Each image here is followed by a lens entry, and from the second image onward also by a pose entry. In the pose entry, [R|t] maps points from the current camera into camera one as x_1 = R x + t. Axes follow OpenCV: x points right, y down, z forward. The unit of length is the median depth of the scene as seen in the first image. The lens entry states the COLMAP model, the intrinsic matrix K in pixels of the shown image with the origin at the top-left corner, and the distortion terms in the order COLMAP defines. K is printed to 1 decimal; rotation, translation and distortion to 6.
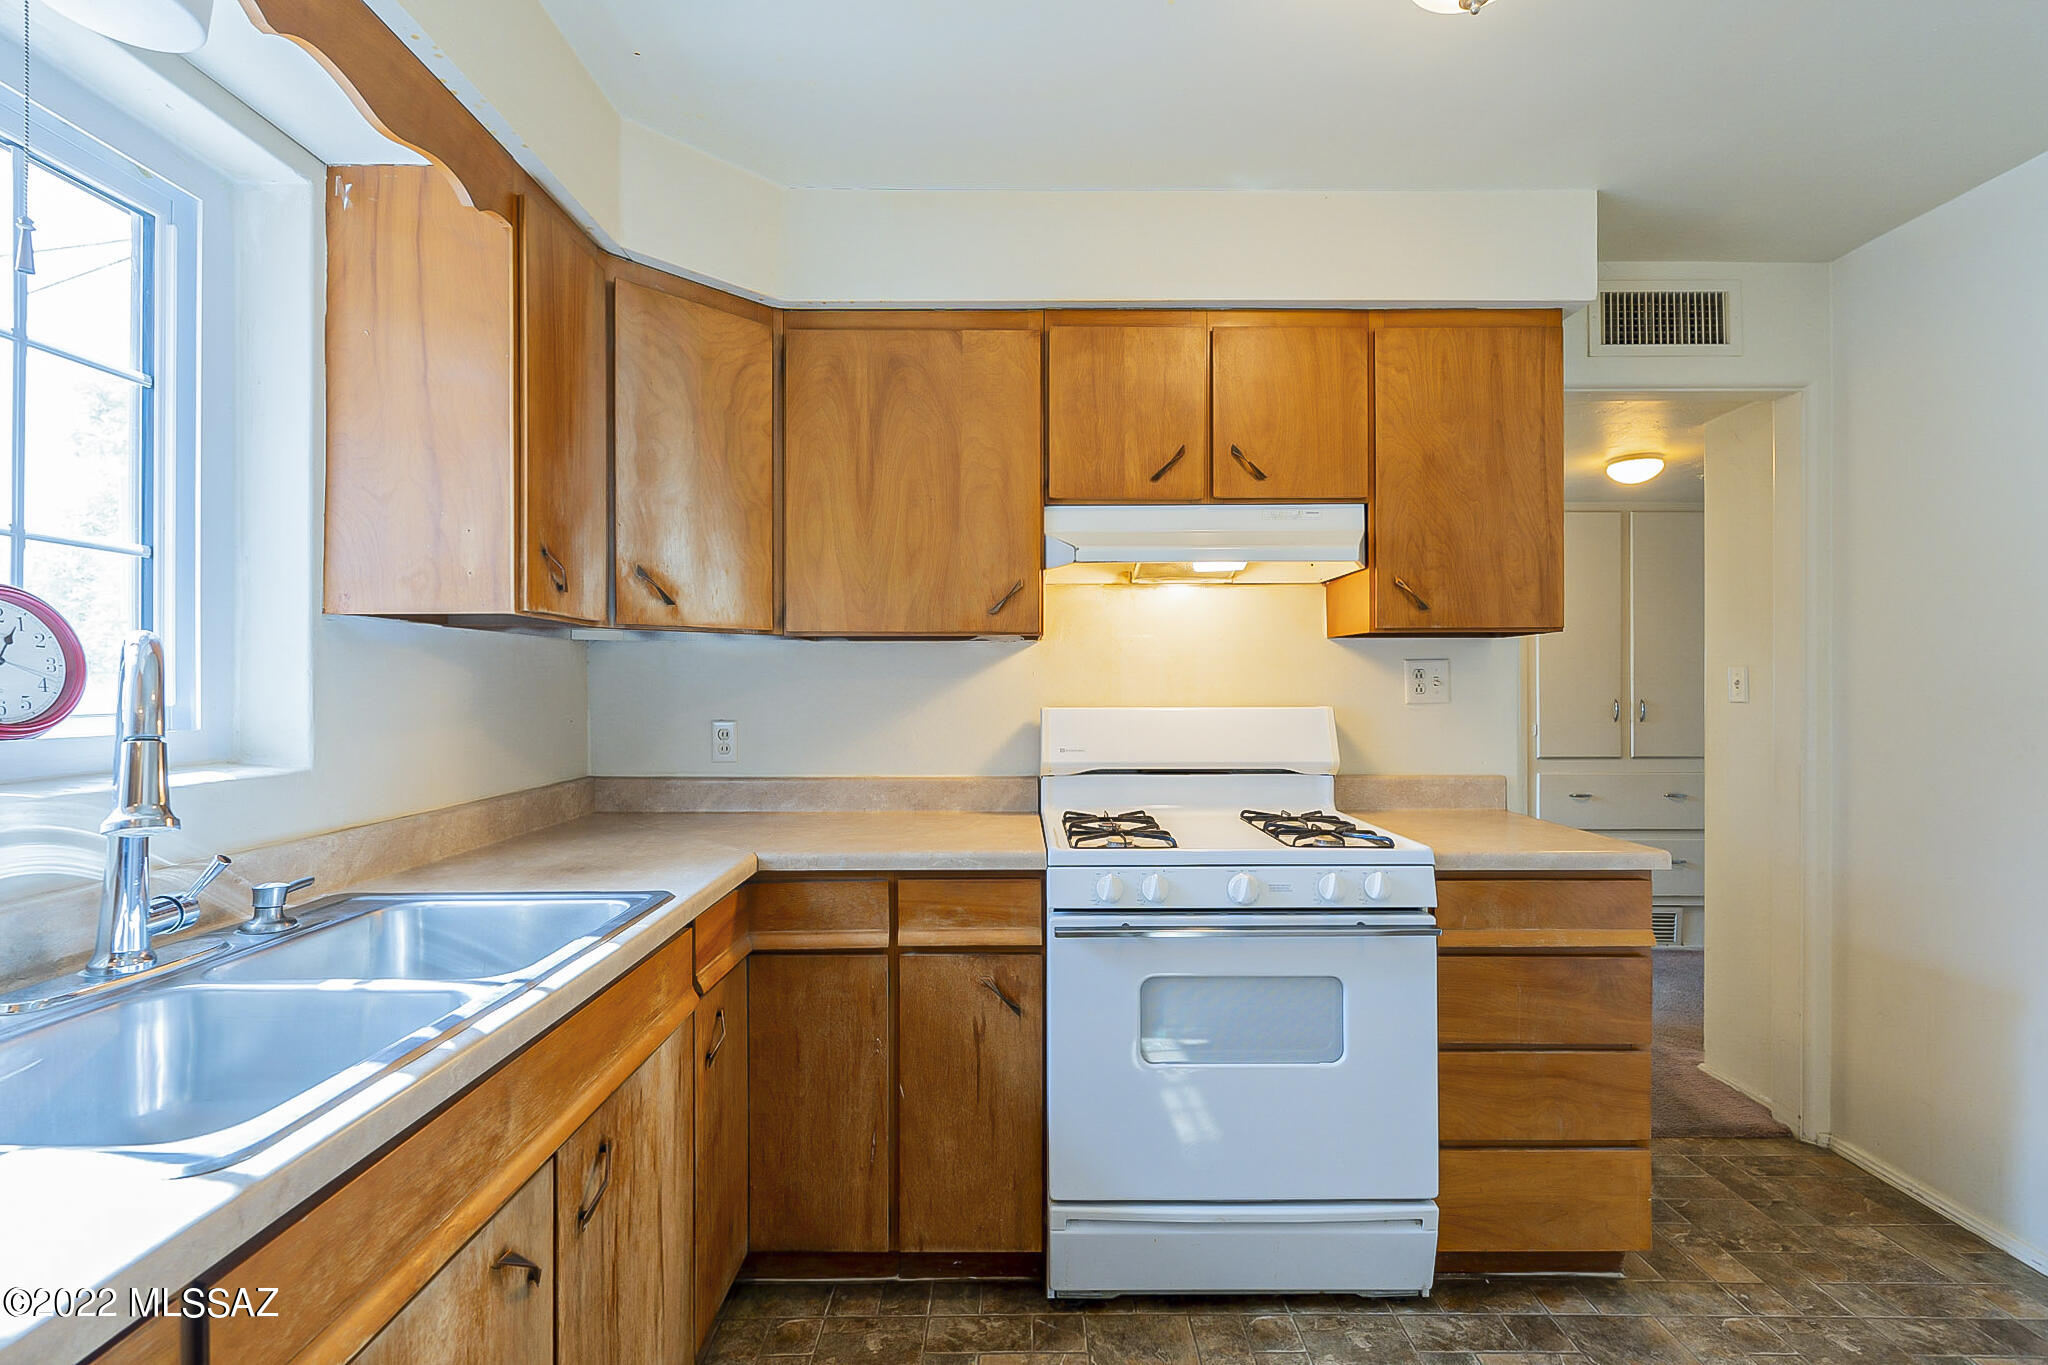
lens RADIAL K [[893.4, 0, 1023.9], [0, 893.4, 684.7], [0, 0, 1]] dist [-0.003251, 0.000471]
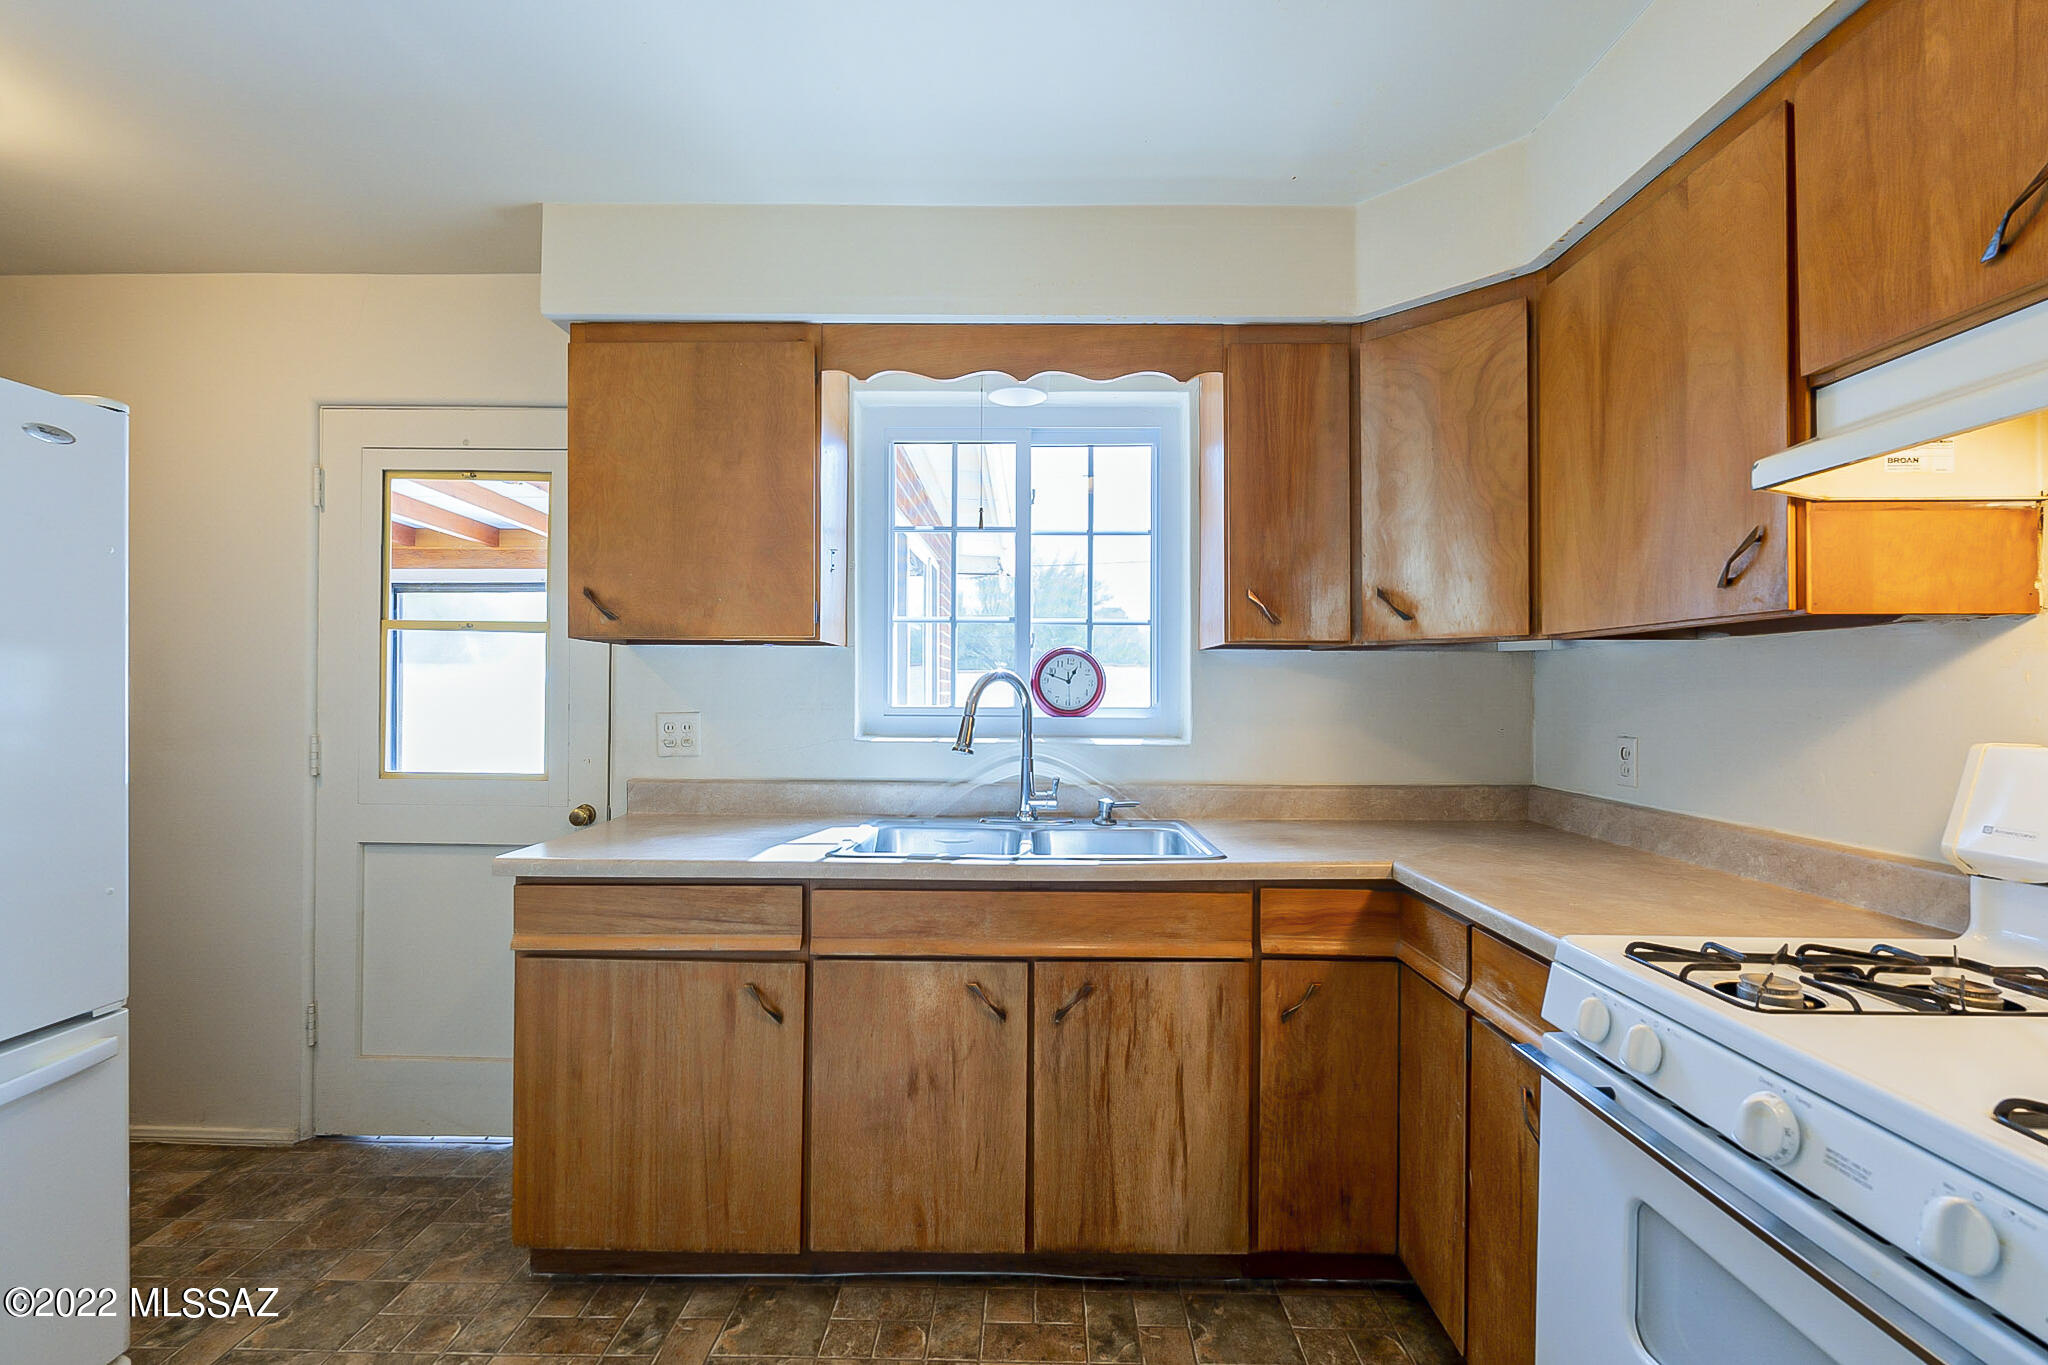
lens RADIAL K [[893.4, 0, 1023.9], [0, 893.4, 684.7], [0, 0, 1]] dist [-0.003251, 0.000471]
pose [[-0.014808, -0.004900, -0.999878, 0.677103], [-0.003953, 0.999980, -0.004842, -0.005053], [0.999883, 0.003881, -0.014827, 0.556619]]
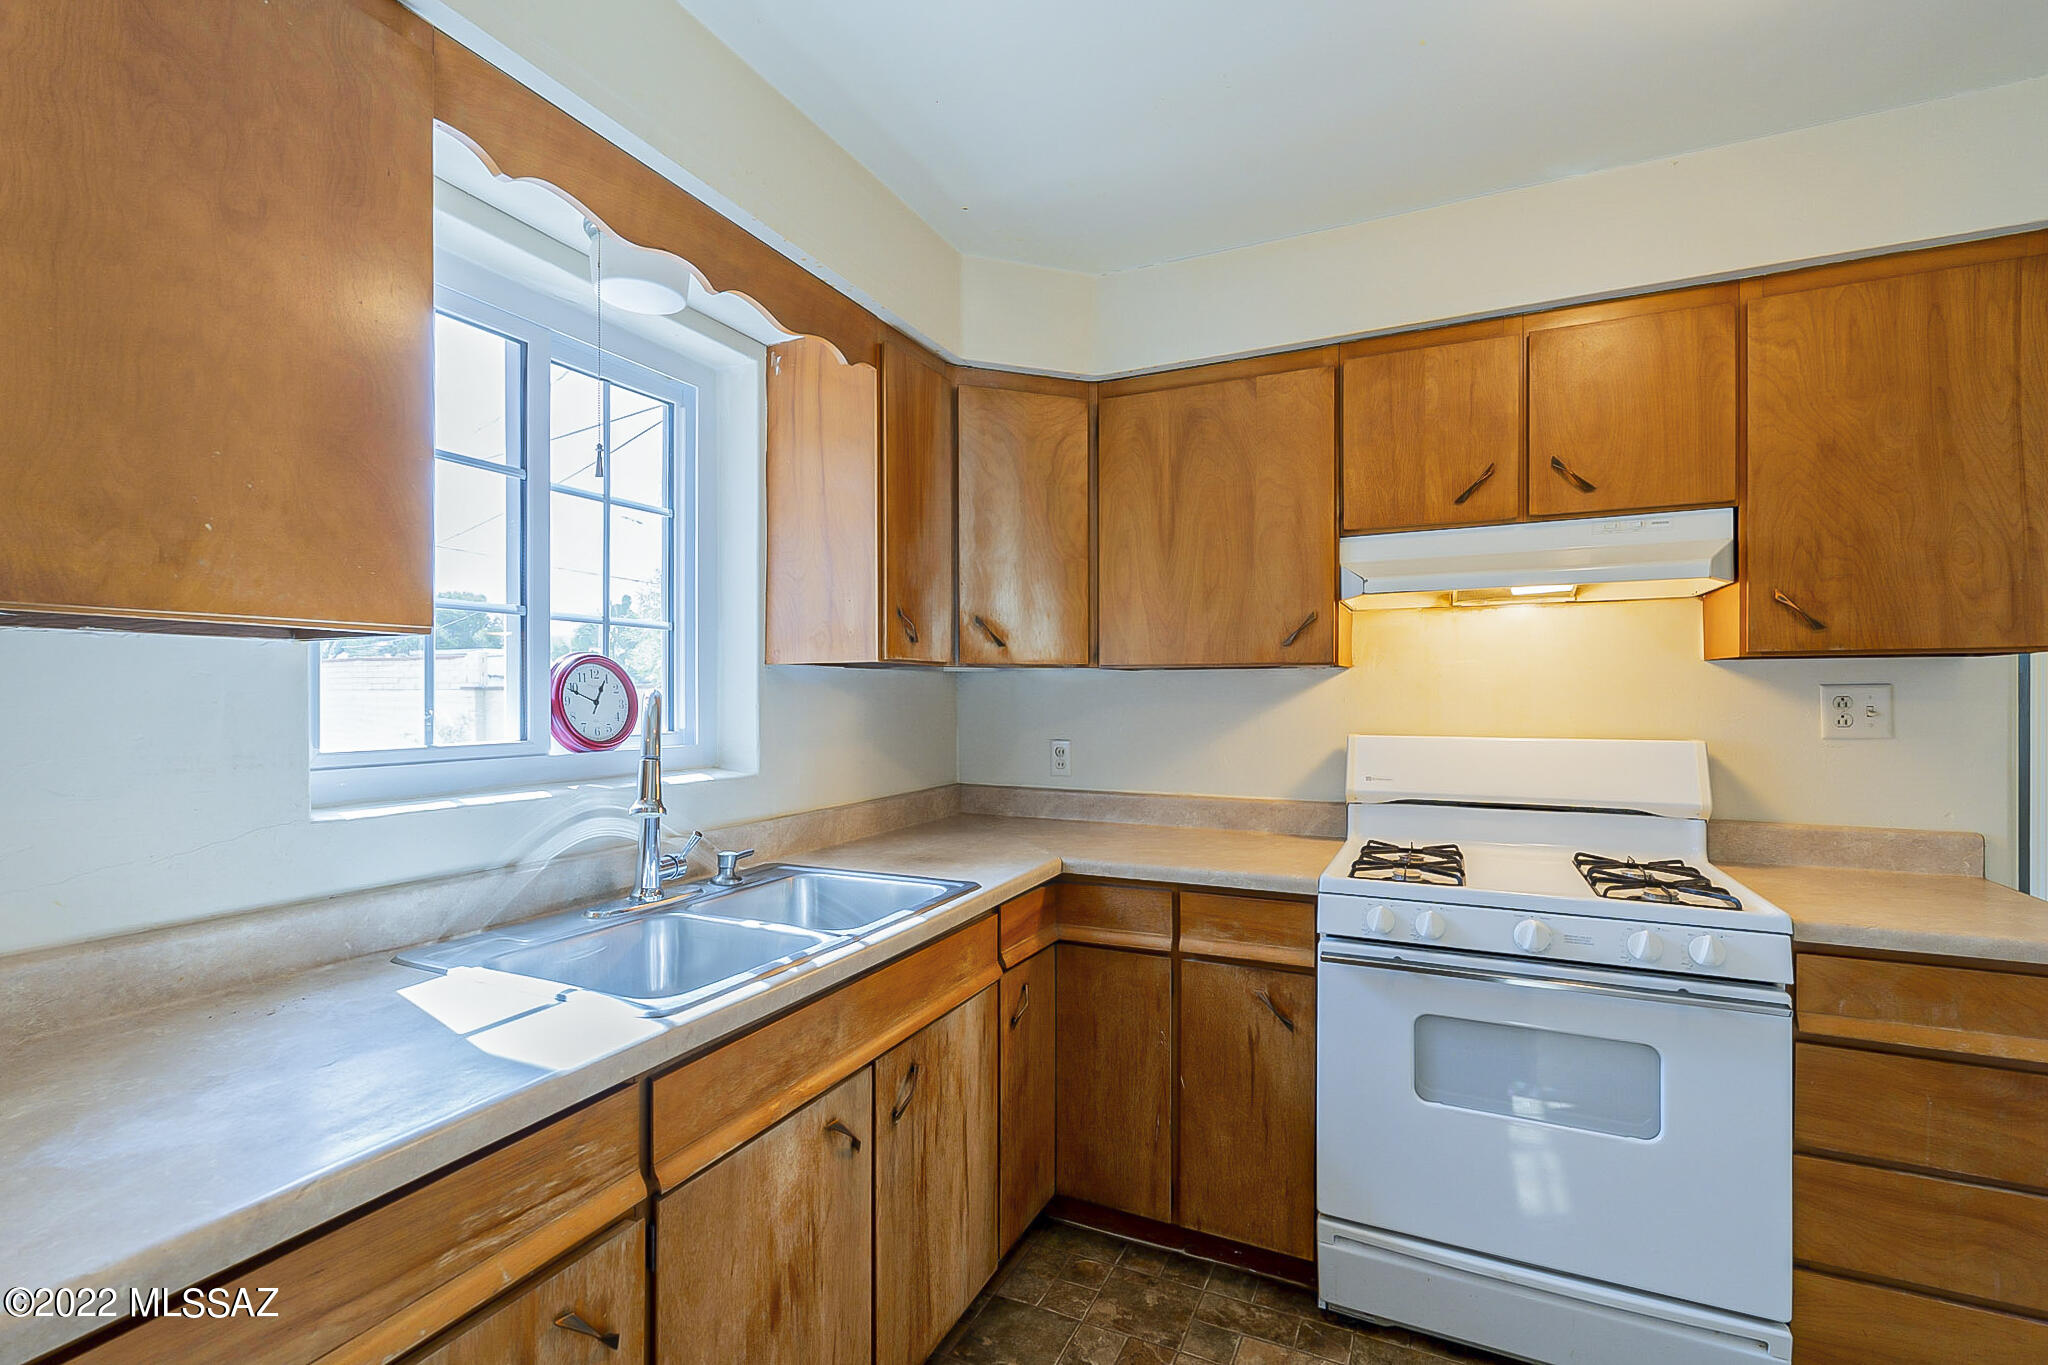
lens RADIAL K [[901.7, 0, 1021.6], [0, 901.7, 697.0], [0, 0, 1]] dist [-0.001564, -0.000349]
pose [[0.900354, 0.002561, -0.435151, 0.159929], [-0.000008, 0.999983, 0.005868, -0.028241], [0.435158, -0.005280, 0.900339, -0.087379]]
